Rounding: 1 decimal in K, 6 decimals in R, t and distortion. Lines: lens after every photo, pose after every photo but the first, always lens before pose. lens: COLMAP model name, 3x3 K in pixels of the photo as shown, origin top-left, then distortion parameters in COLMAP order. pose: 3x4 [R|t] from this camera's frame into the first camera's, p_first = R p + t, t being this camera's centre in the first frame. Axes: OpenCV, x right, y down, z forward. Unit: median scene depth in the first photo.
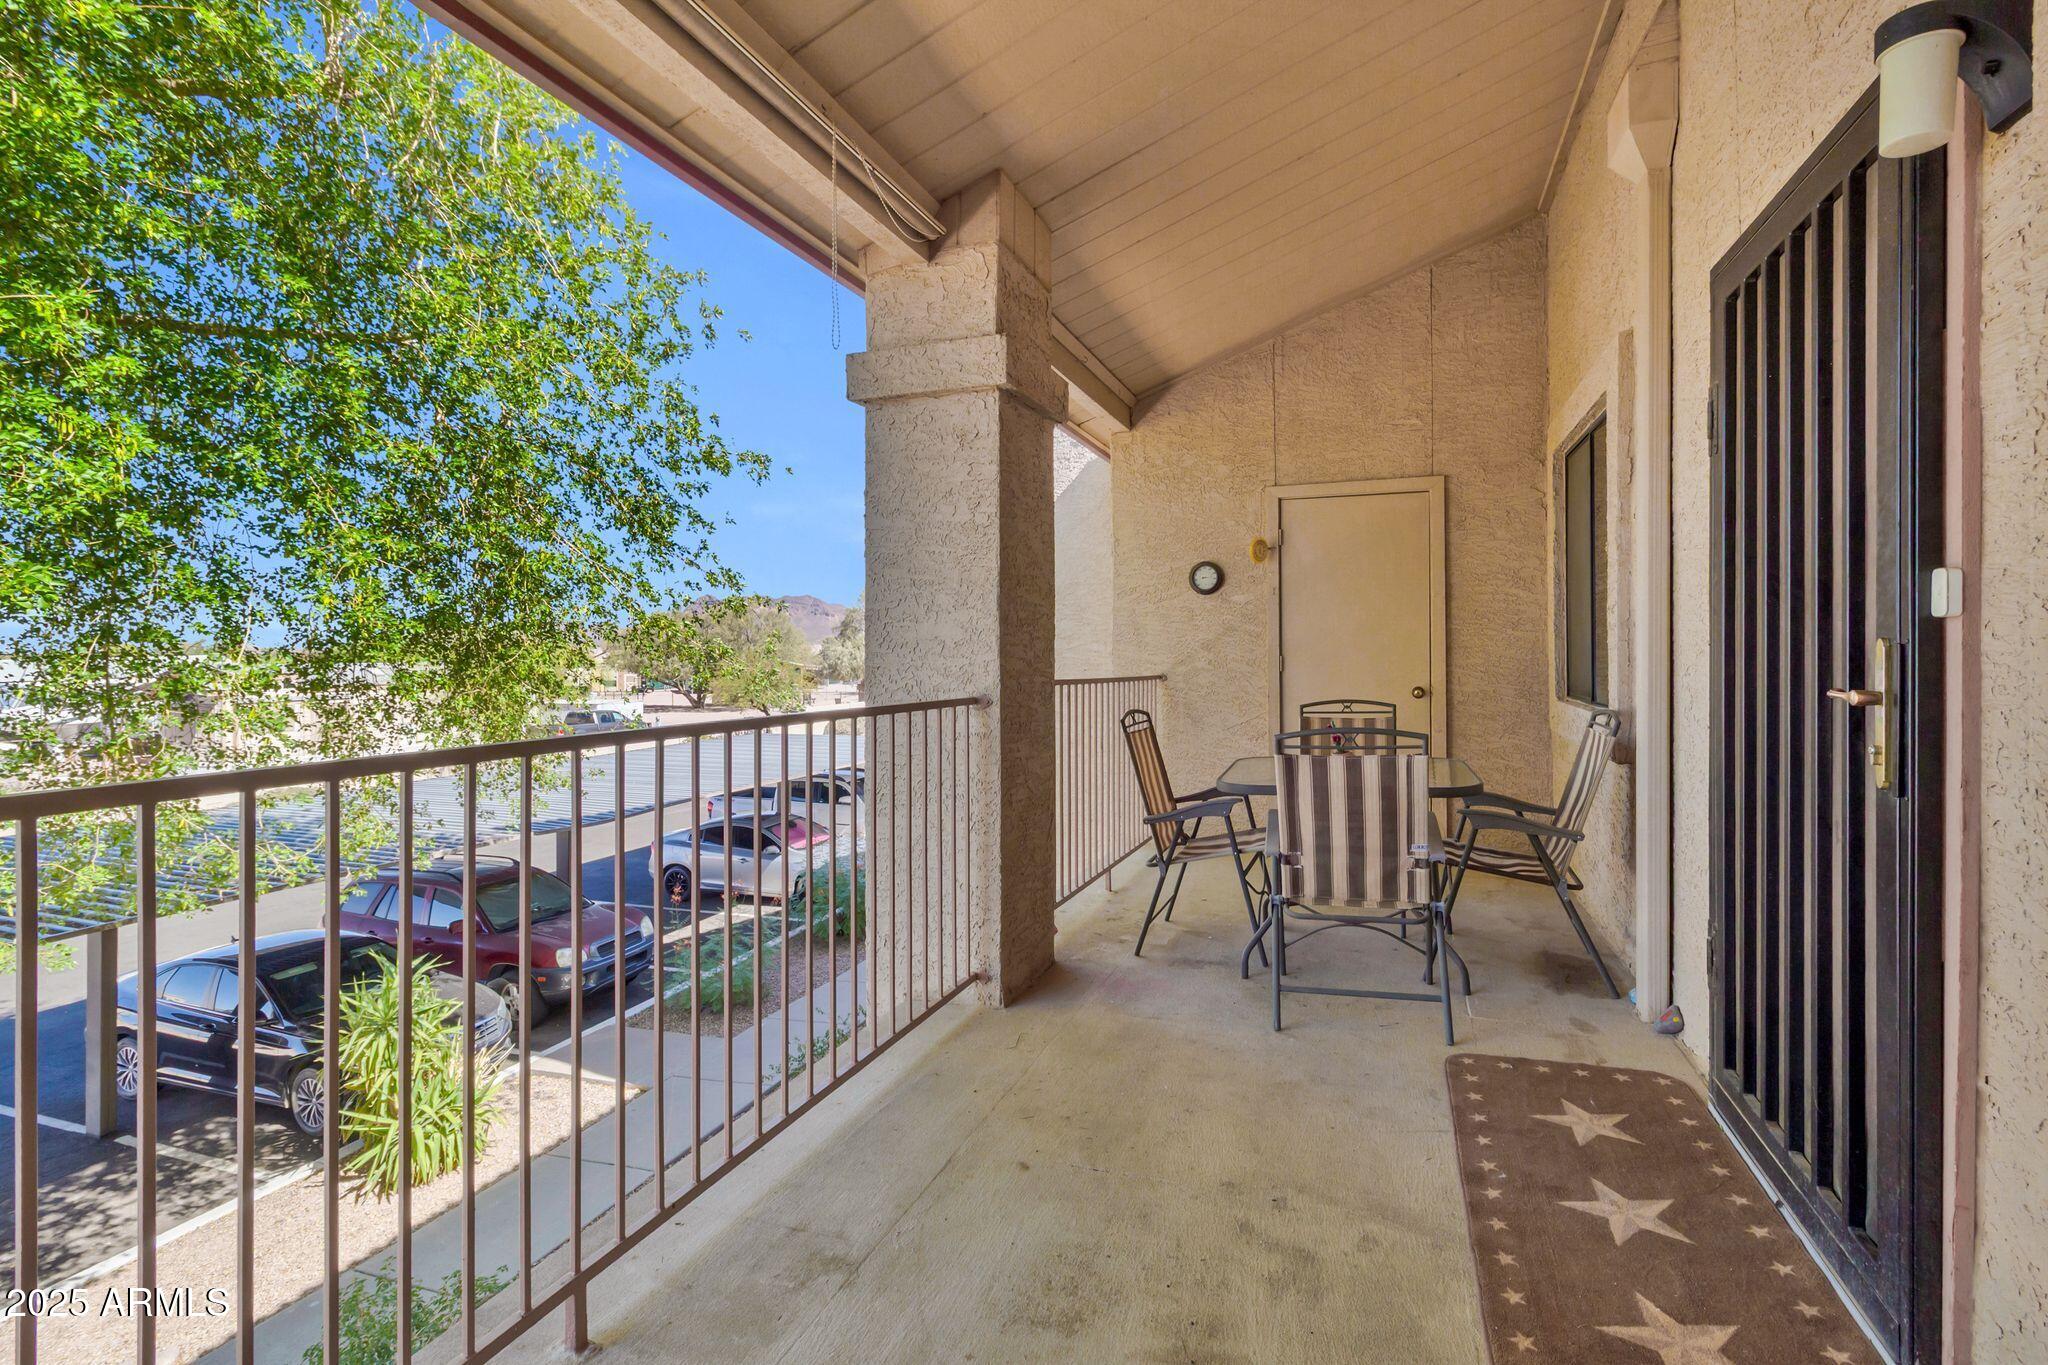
lens RADIAL K [[948.2, 0, 1033.7], [0, 948.2, 654.0], [0, 0, 1]] dist [0.001216, 0.000334]
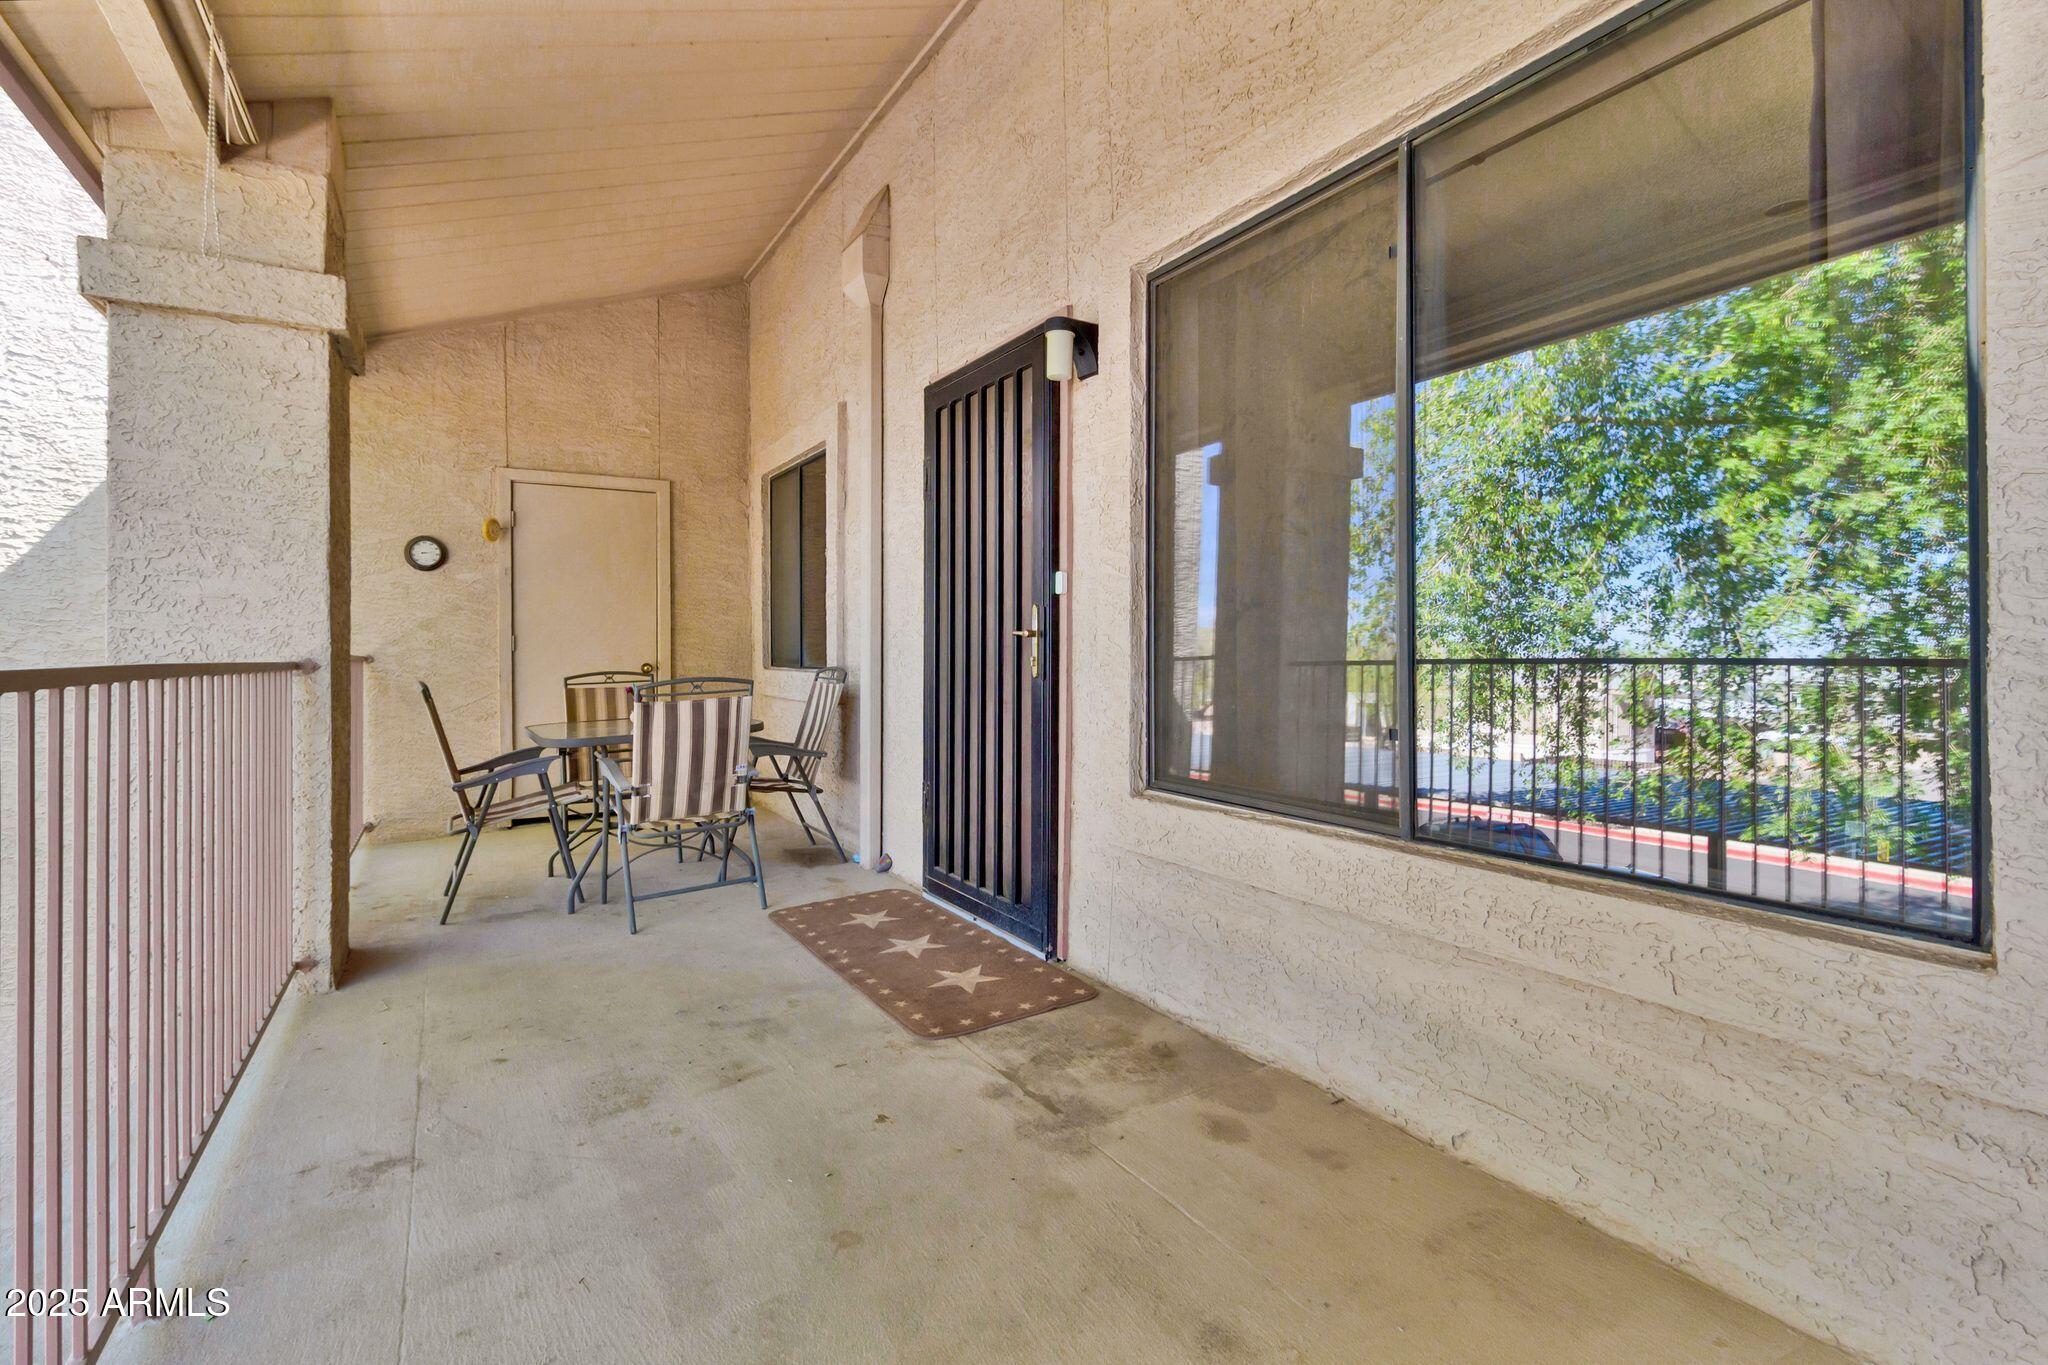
lens RADIAL K [[948.5, 0, 1032.3], [0, 948.5, 667.9], [0, 0, 1]] dist [0.003972, 0.000161]
pose [[0.627769, -0.017253, 0.778208, -0.334067], [0.005809, 0.999830, 0.017481, 0.039946], [-0.778378, -0.006453, 0.627763, -0.135737]]
